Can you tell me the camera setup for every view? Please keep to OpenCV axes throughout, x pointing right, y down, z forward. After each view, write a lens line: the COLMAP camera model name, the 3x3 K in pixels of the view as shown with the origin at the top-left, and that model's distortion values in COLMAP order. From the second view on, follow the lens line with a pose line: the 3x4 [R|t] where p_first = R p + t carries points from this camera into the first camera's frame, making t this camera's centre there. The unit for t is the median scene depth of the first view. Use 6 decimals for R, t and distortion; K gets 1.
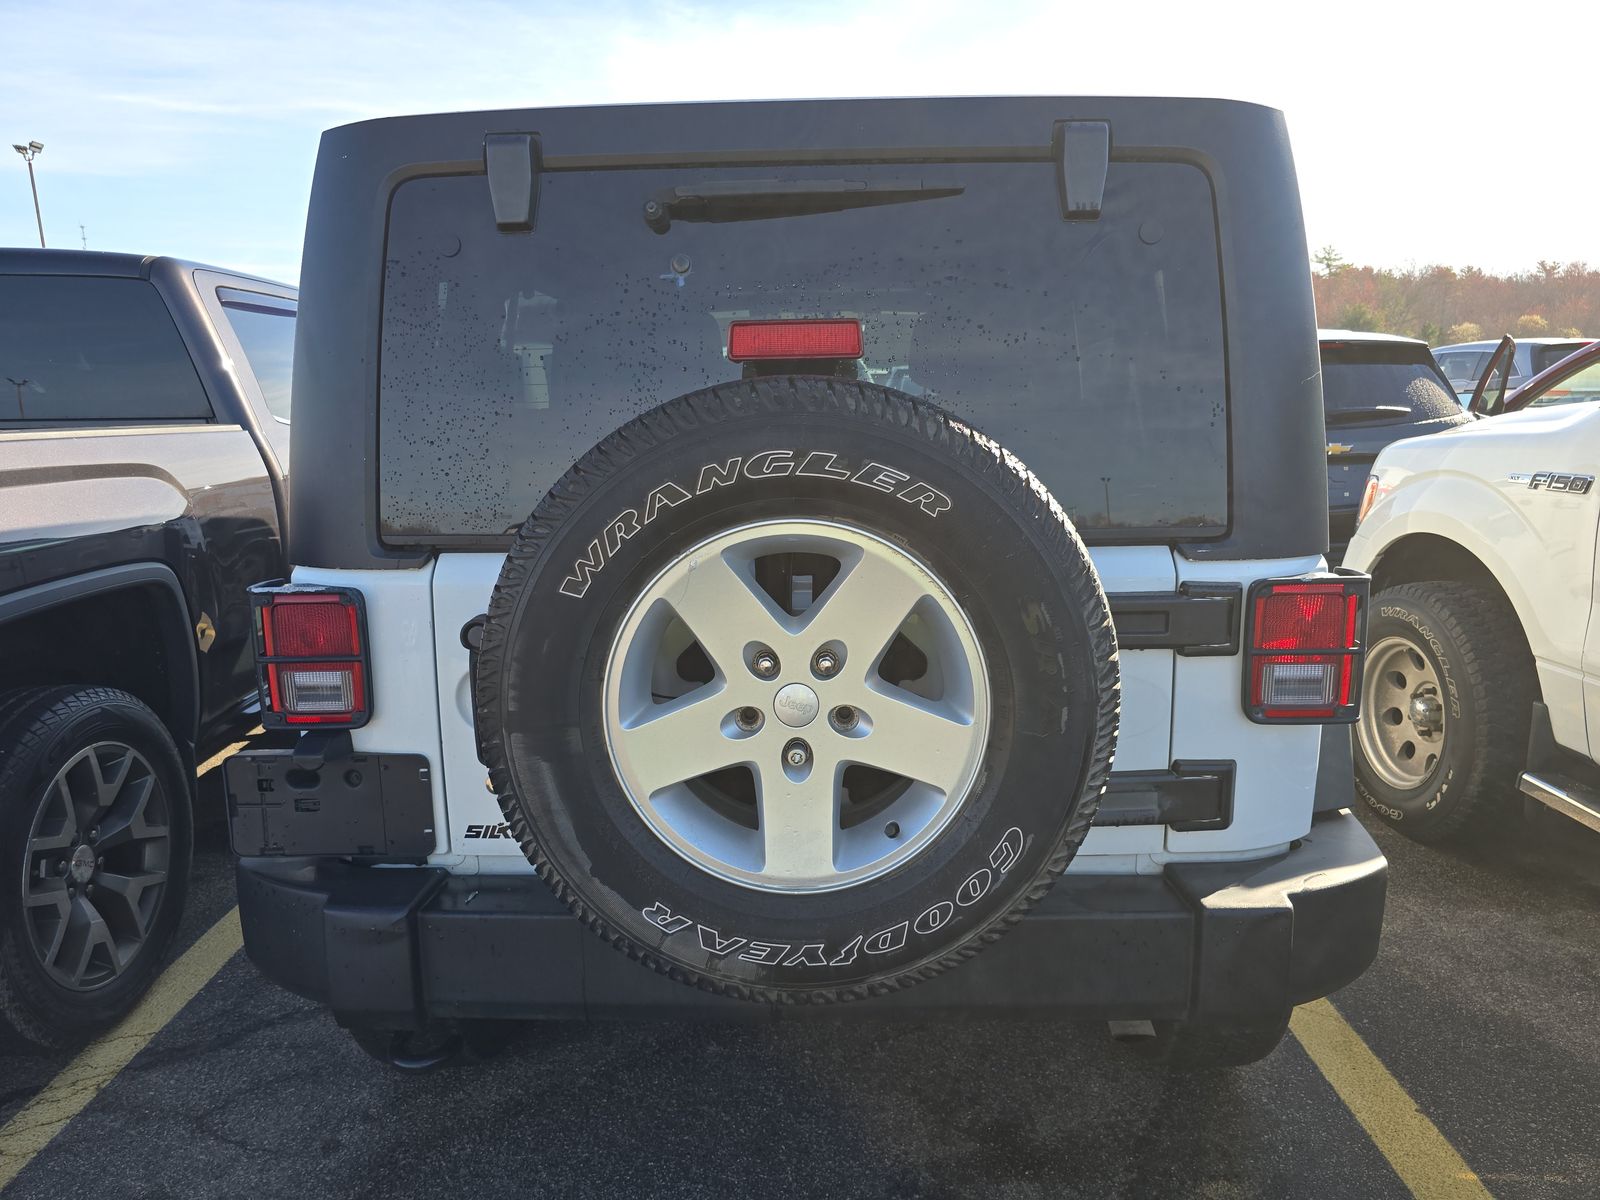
lens RADIAL K [[1080.9, 0, 796.7], [0, 1080.9, 602.7], [0, 0, 1]] dist [0.057326, -0.054255]
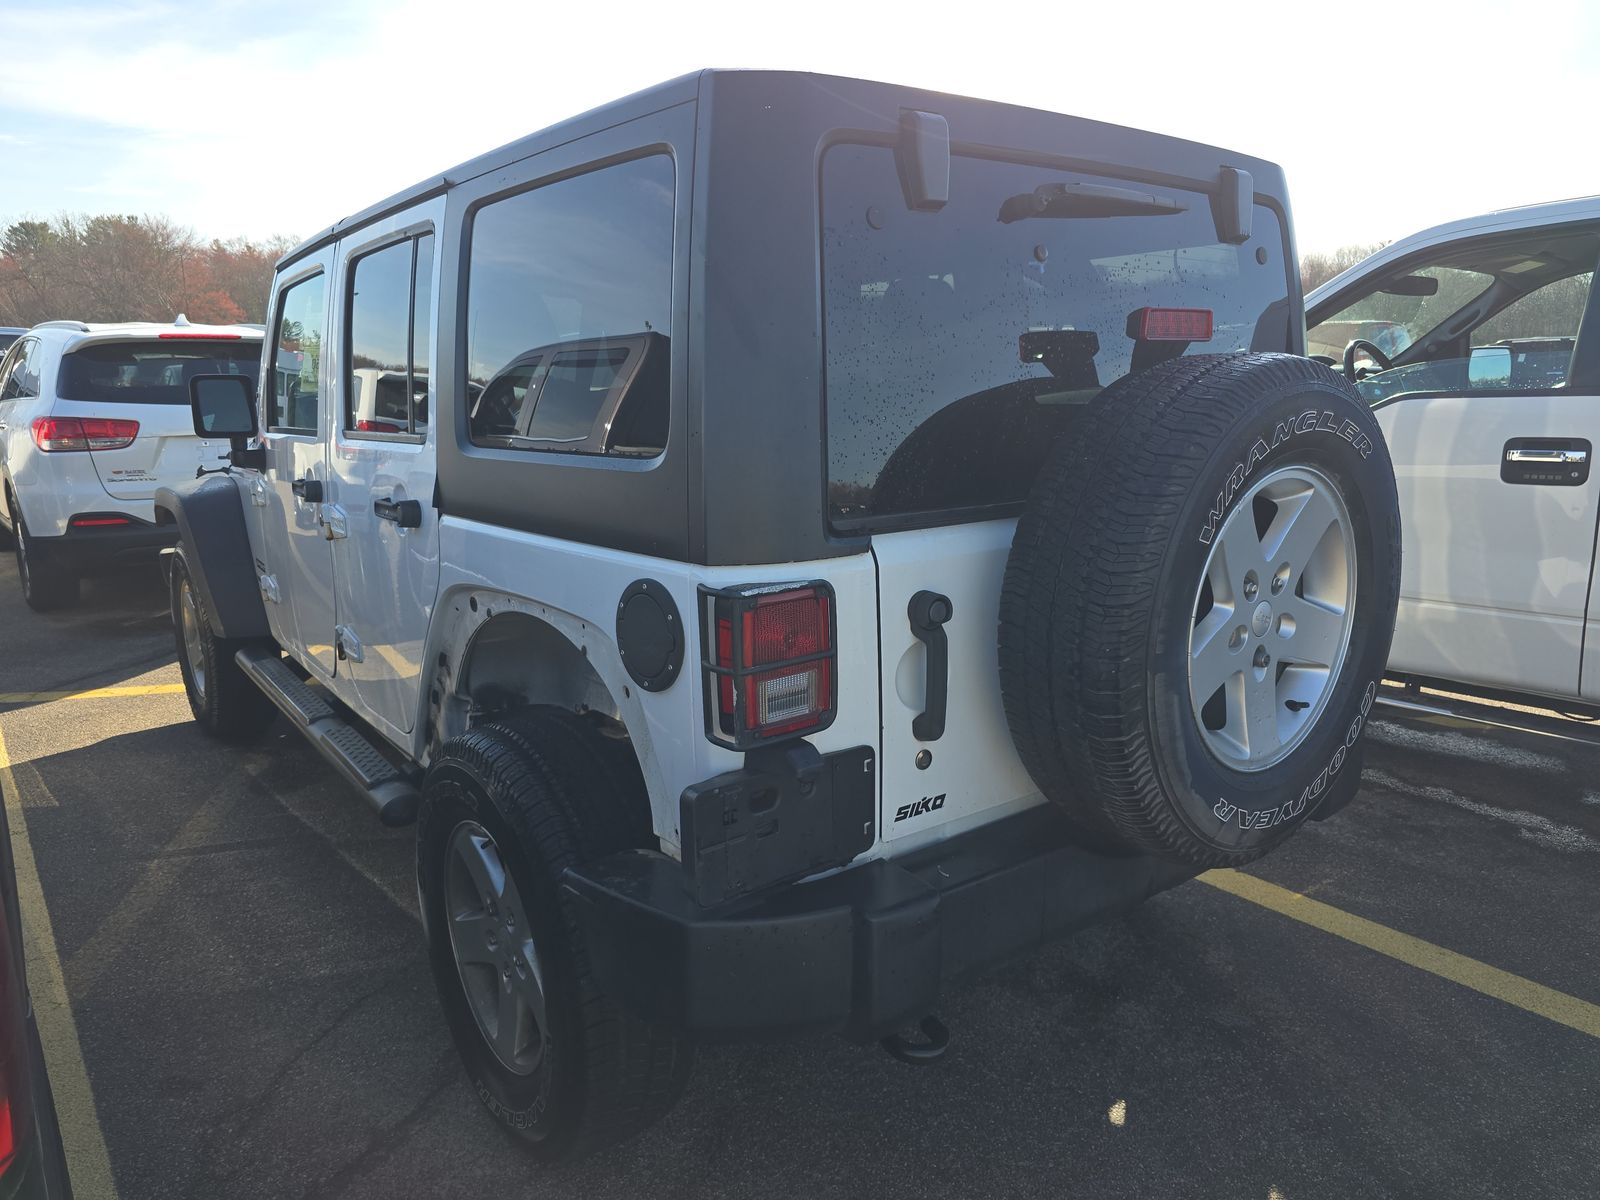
lens RADIAL K [[1080.9, 0, 796.7], [0, 1080.9, 602.7], [0, 0, 1]] dist [0.057326, -0.054255]
pose [[0.774621, -0.124891, 0.619971, -1.007432], [0.121688, 0.991423, 0.047676, -0.040710], [-0.620608, 0.038512, 0.783175, 0.292154]]
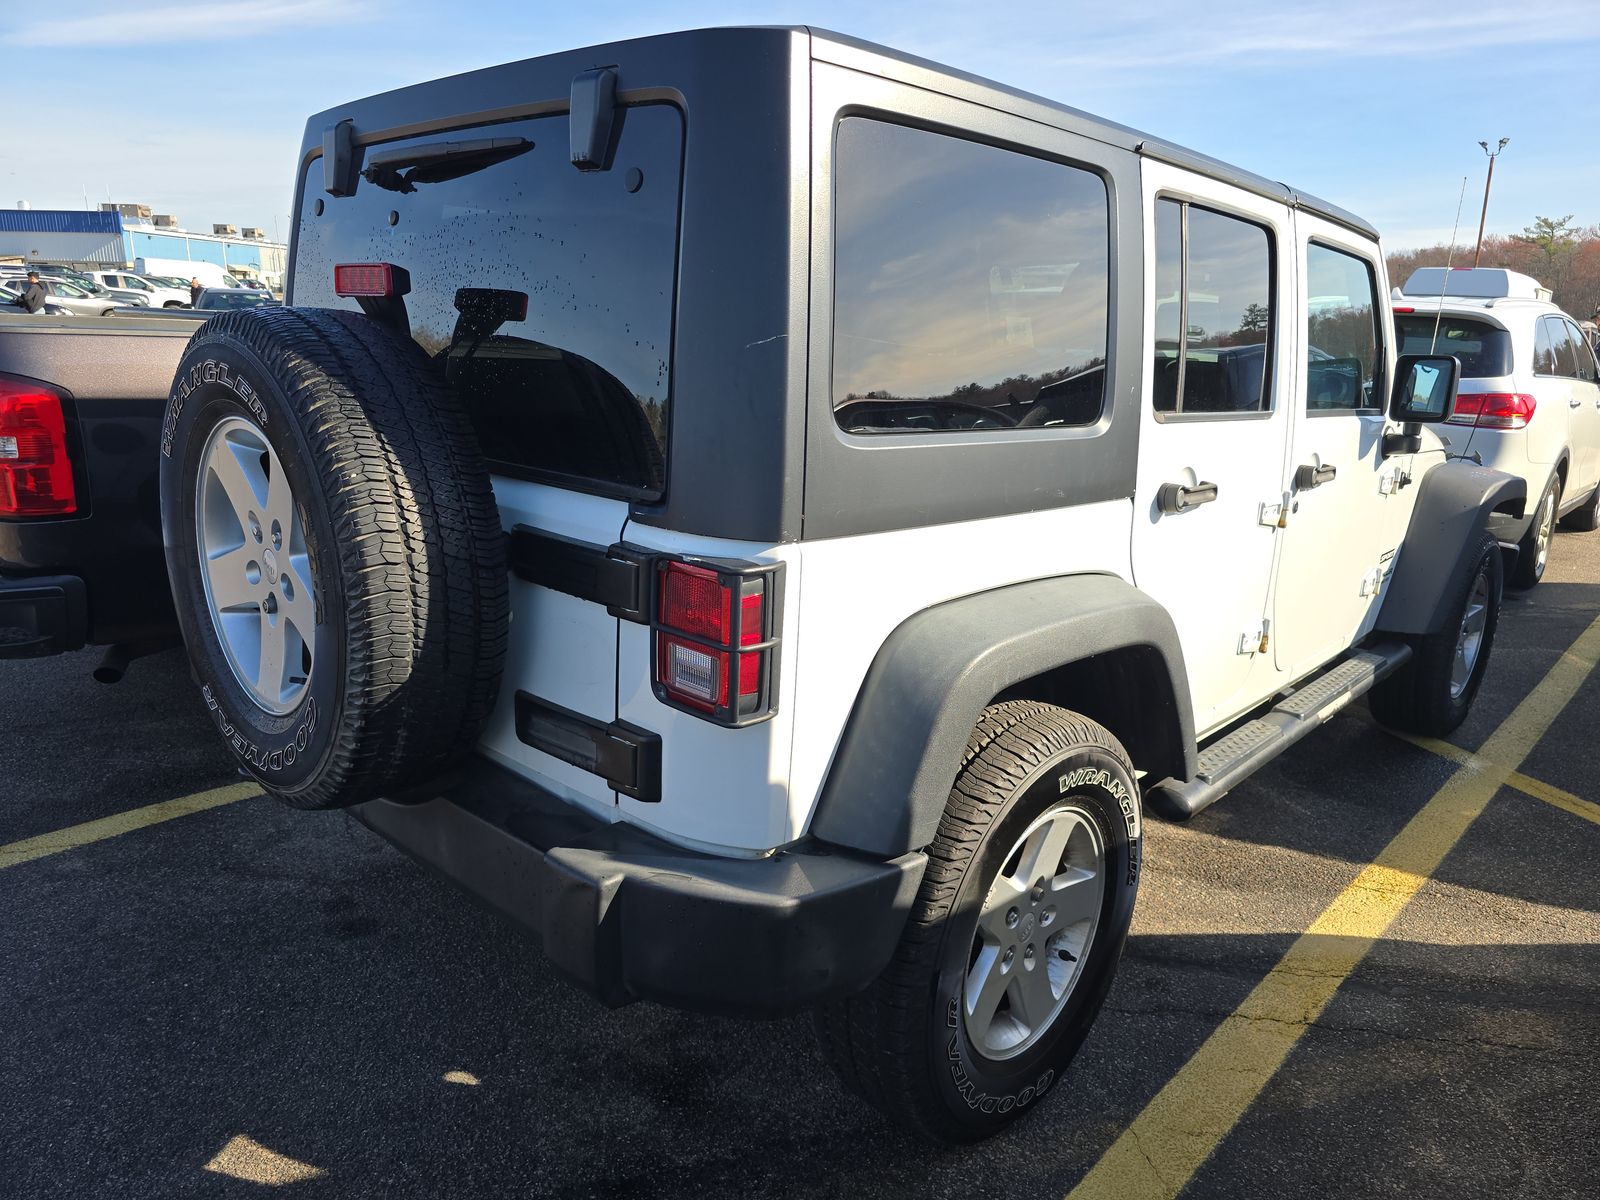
lens RADIAL K [[1080.9, 0, 796.7], [0, 1080.9, 602.7], [0, 0, 1]] dist [0.057326, -0.054255]
pose [[0.738015, 0.207755, -0.642006, 1.099082], [-0.177877, 0.977670, 0.111900, -0.100849], [0.650918, 0.031614, 0.758489, 0.355501]]
